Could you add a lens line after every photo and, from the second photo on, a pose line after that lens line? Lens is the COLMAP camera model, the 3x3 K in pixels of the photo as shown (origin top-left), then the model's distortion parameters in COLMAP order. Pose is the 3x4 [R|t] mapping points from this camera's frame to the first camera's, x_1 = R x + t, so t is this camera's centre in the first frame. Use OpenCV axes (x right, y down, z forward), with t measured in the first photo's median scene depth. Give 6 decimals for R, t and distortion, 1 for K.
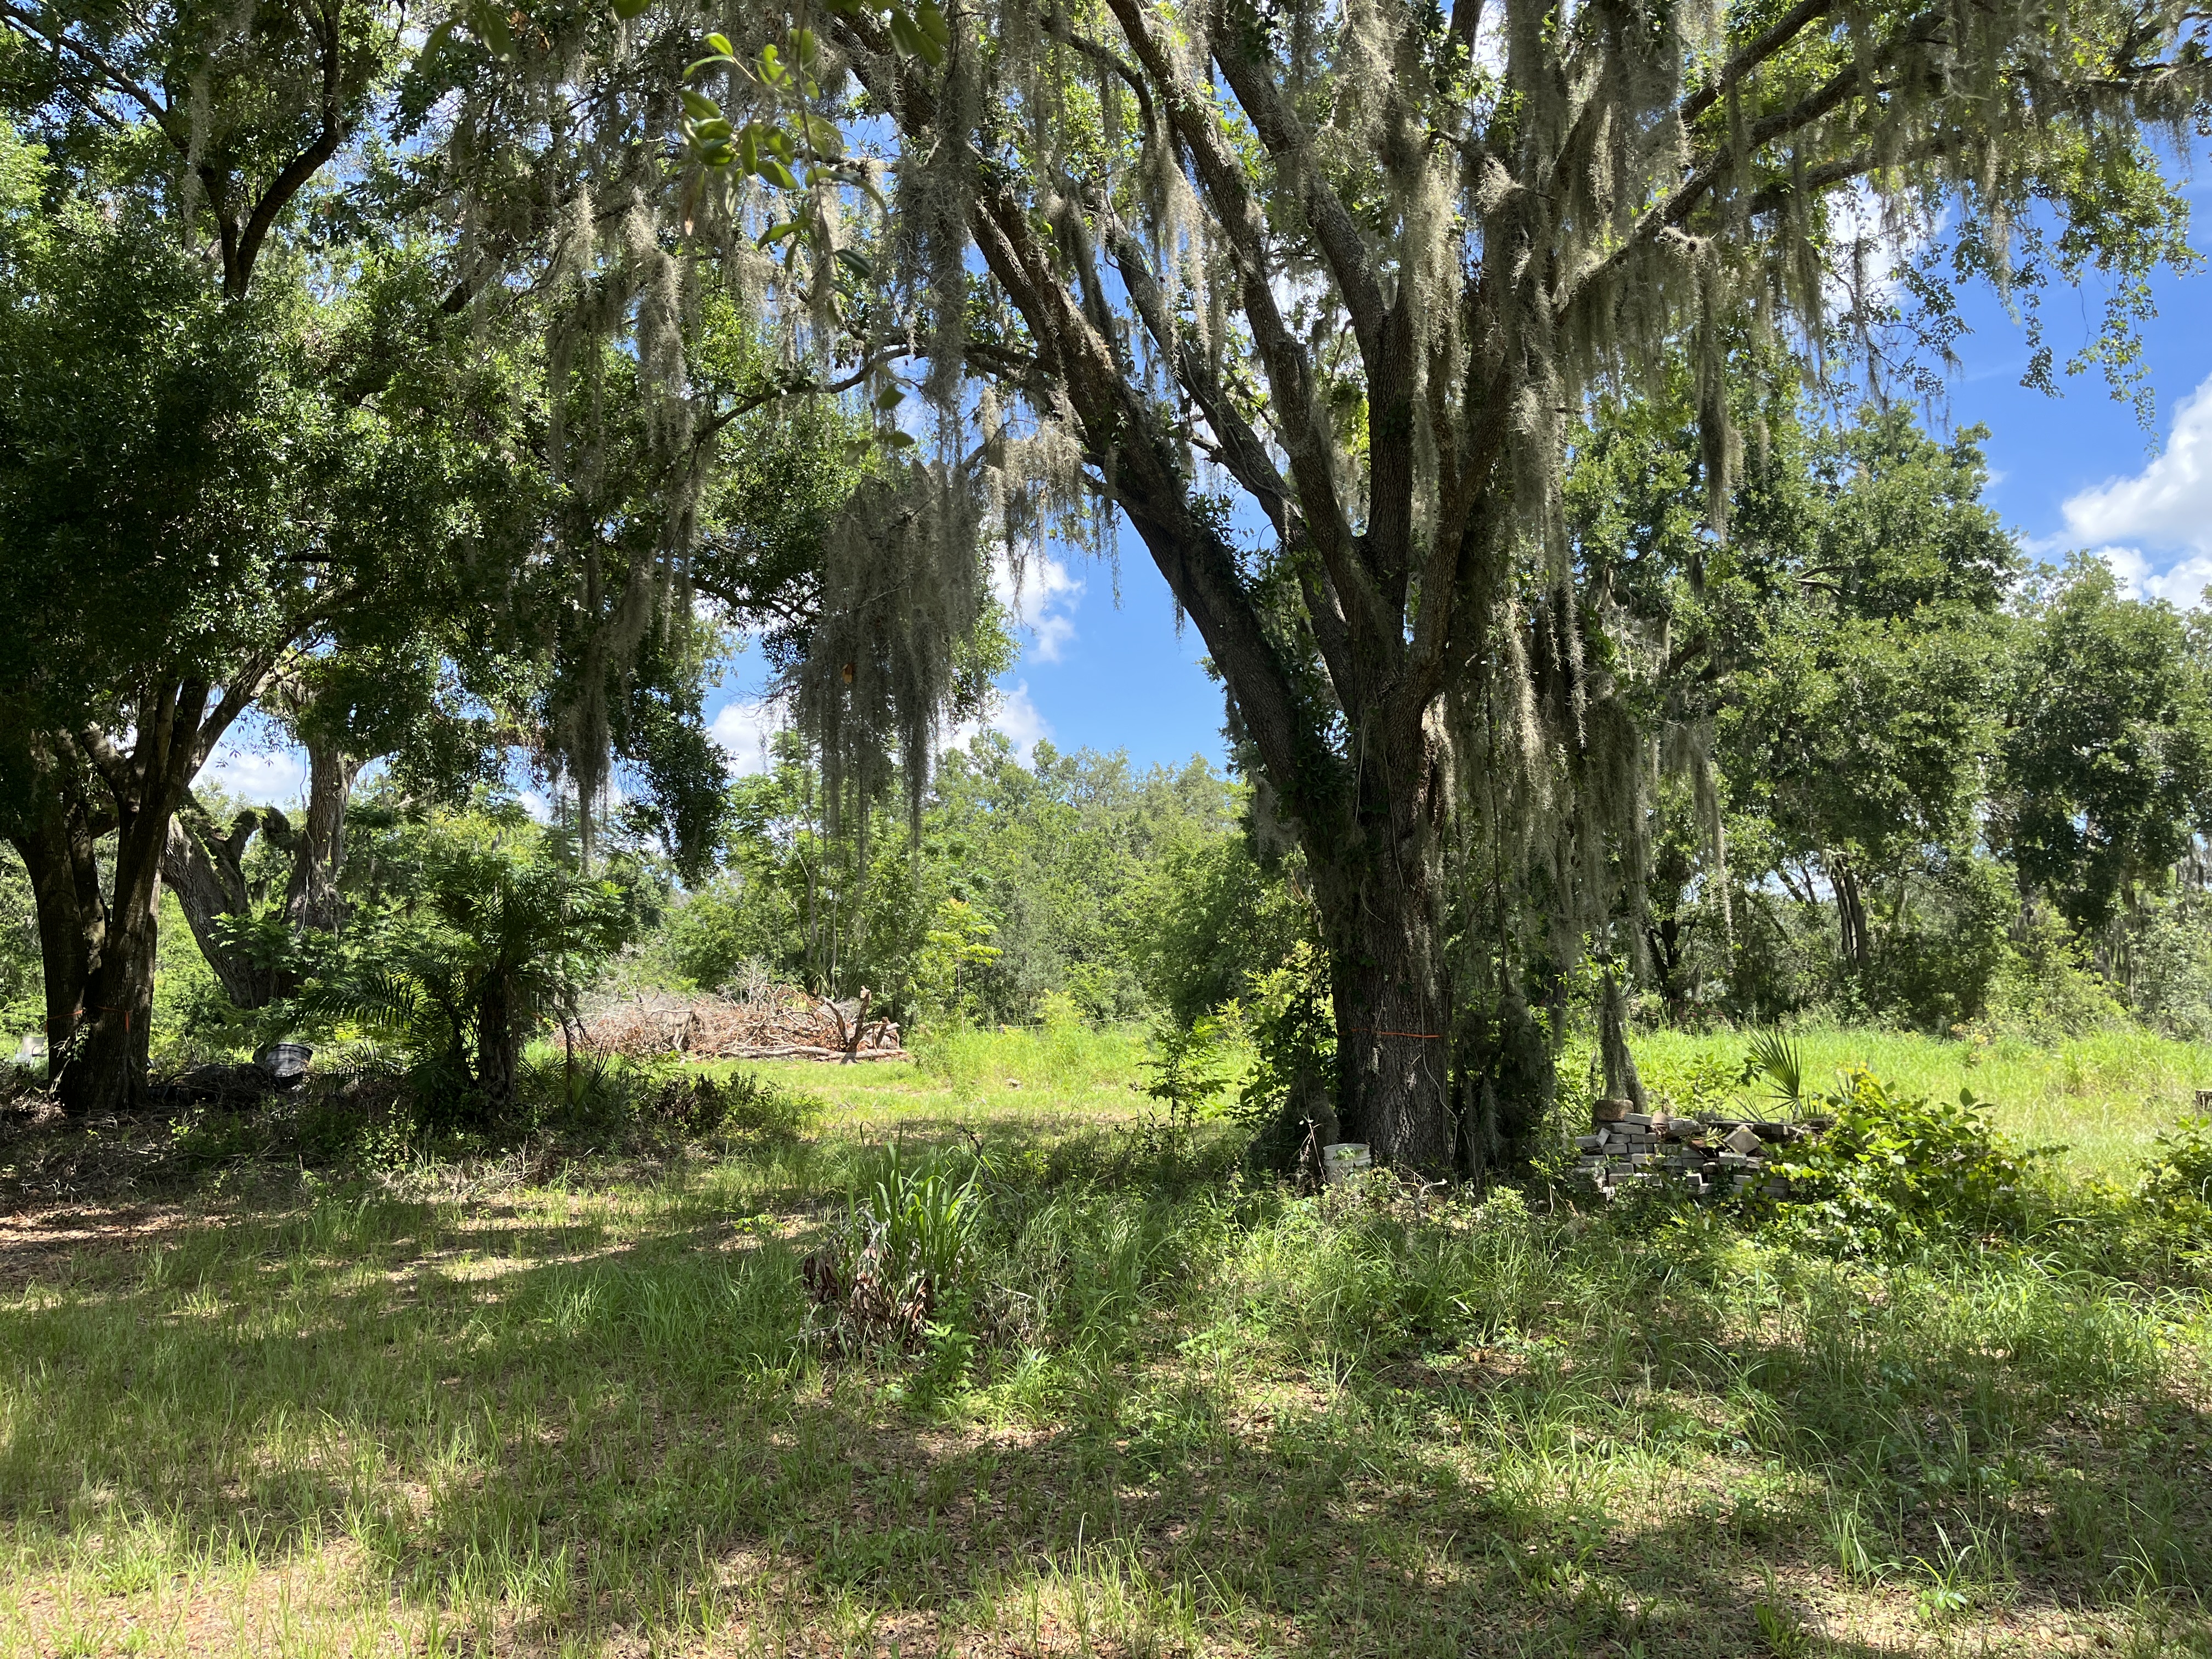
lens RADIAL K [[1685.5, 0, 1088.4], [0, 1685.5, 852.3], [0, 0, 1]] dist [0.066213, -0.093579]
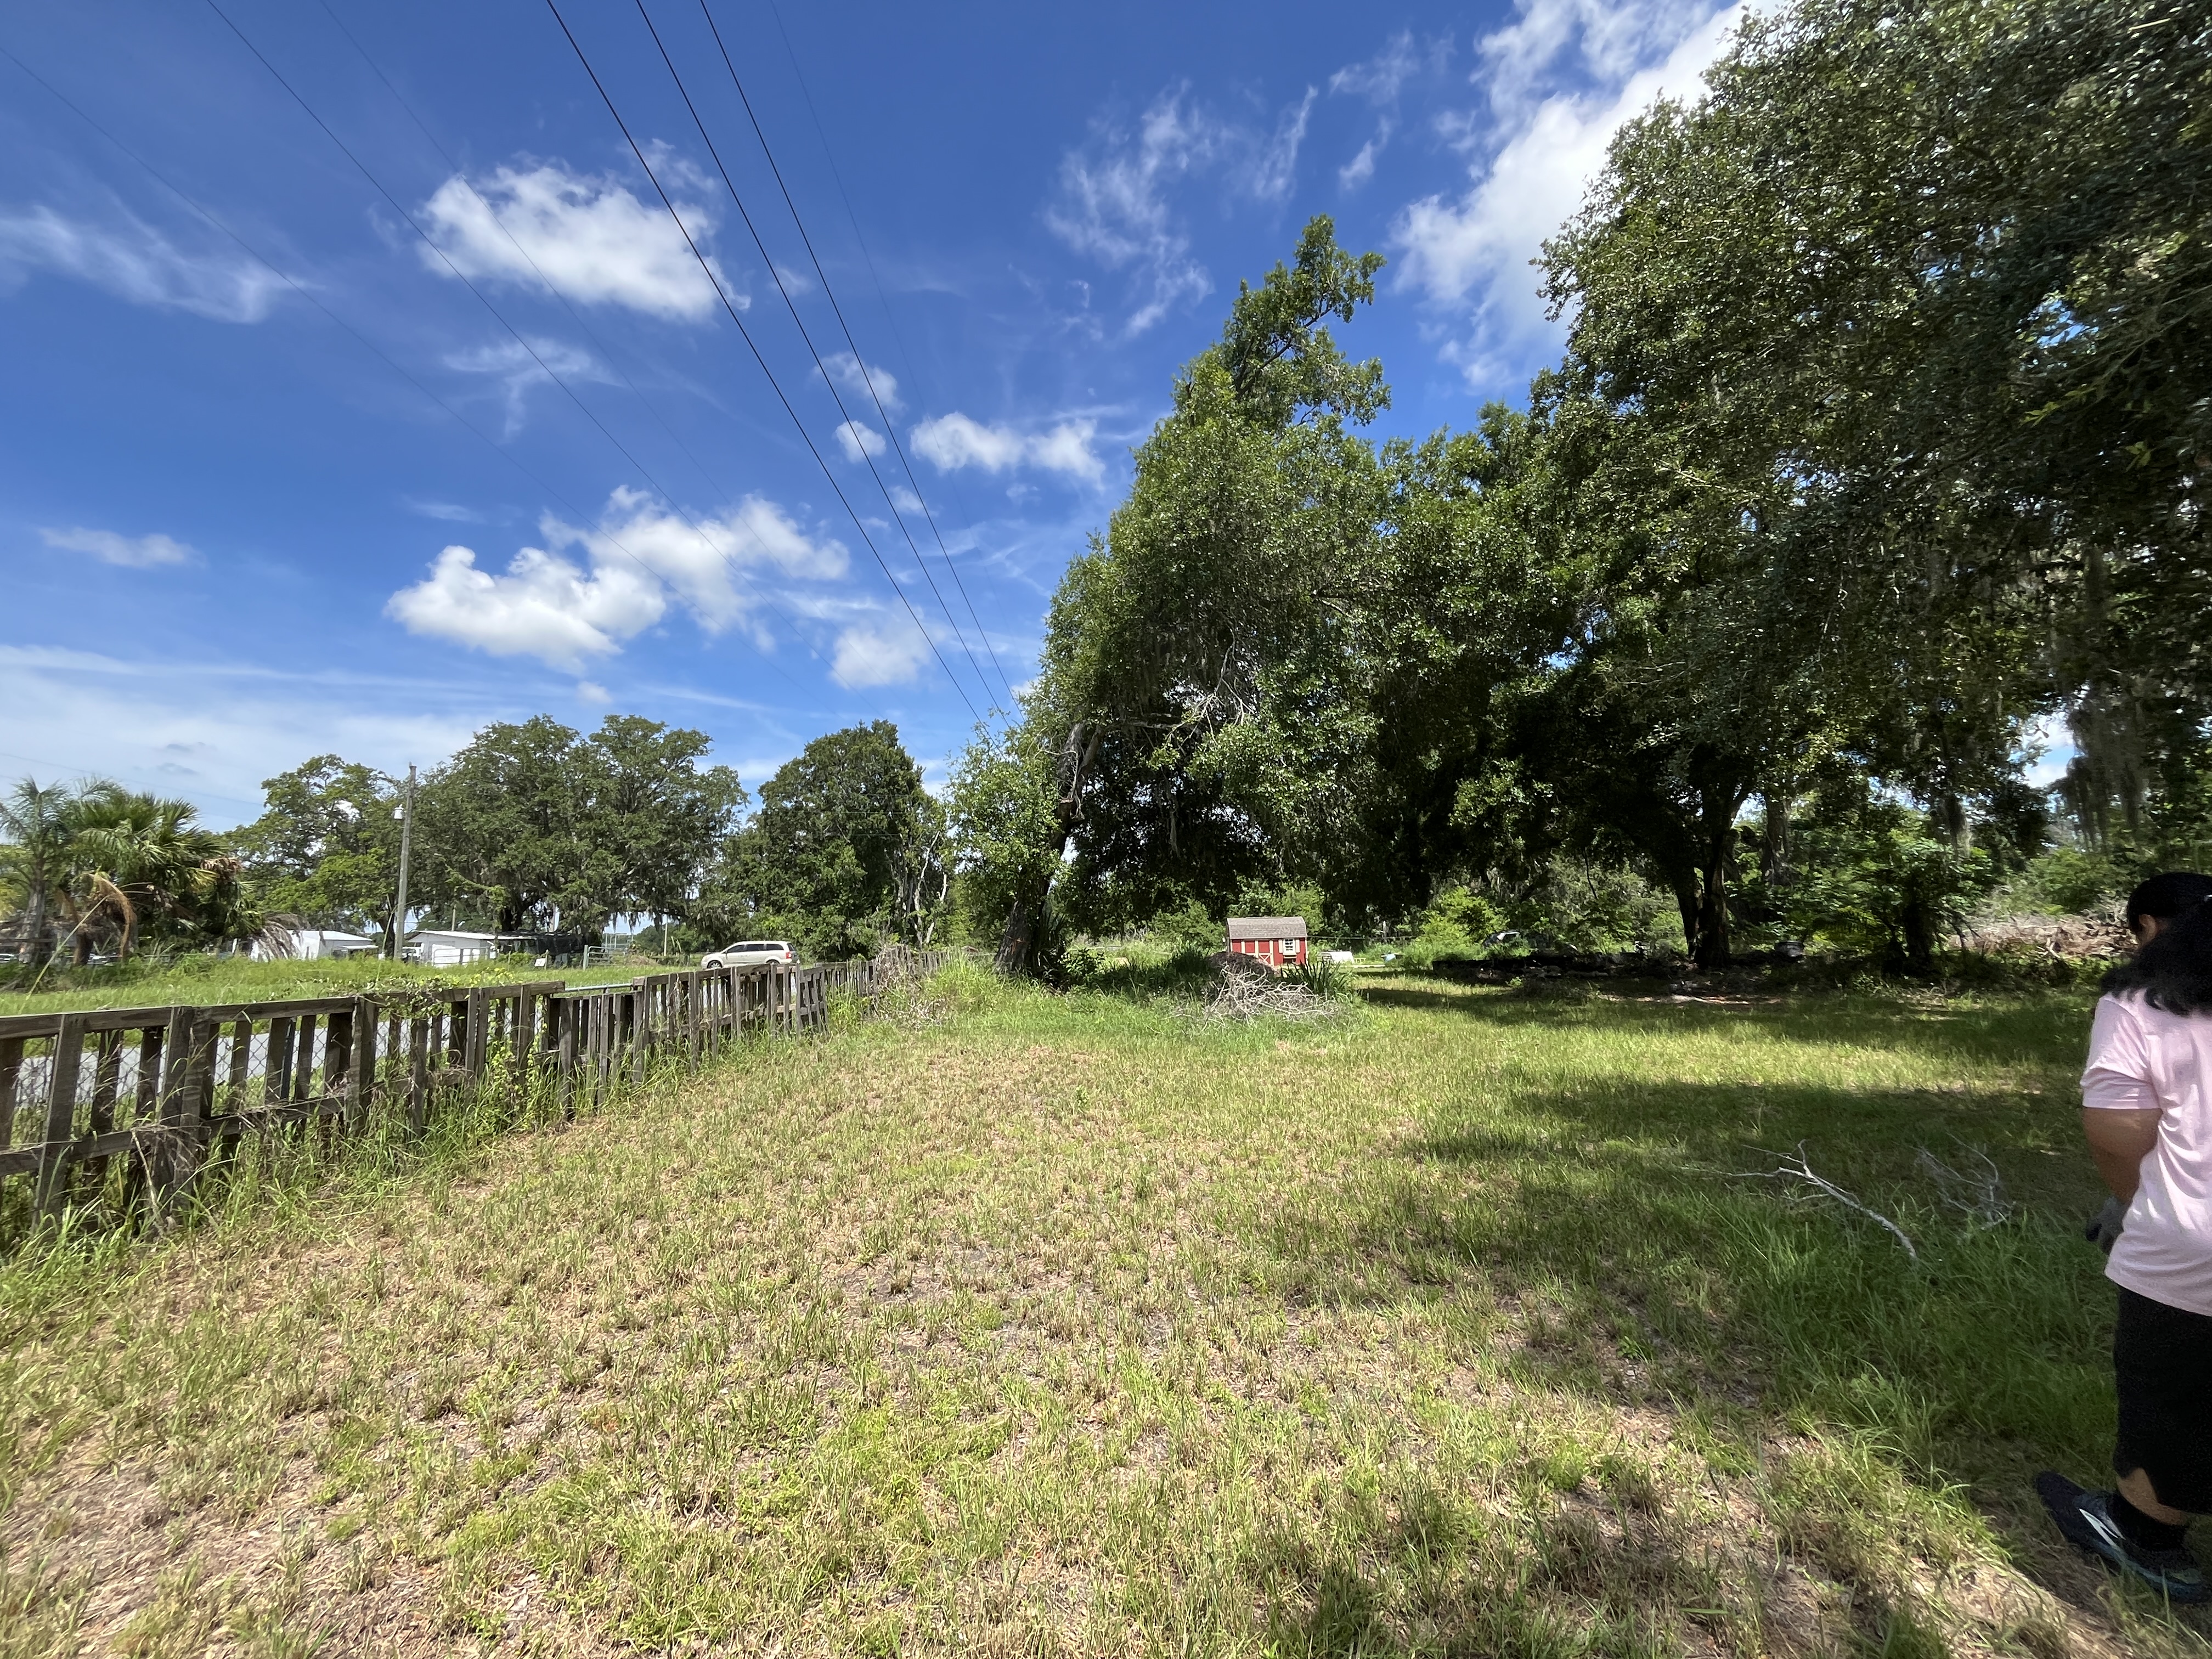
lens RADIAL K [[882.2, 0, 1106.0], [0, 882.2, 829.5], [0, 0, 1]] dist [0.000102, 0.000367]
pose [[0.489607, -0.104535, -0.865654, 0.068469], [0.085655, 0.993752, -0.071559, -0.018179], [0.867726, -0.039112, 0.495502, -0.230898]]
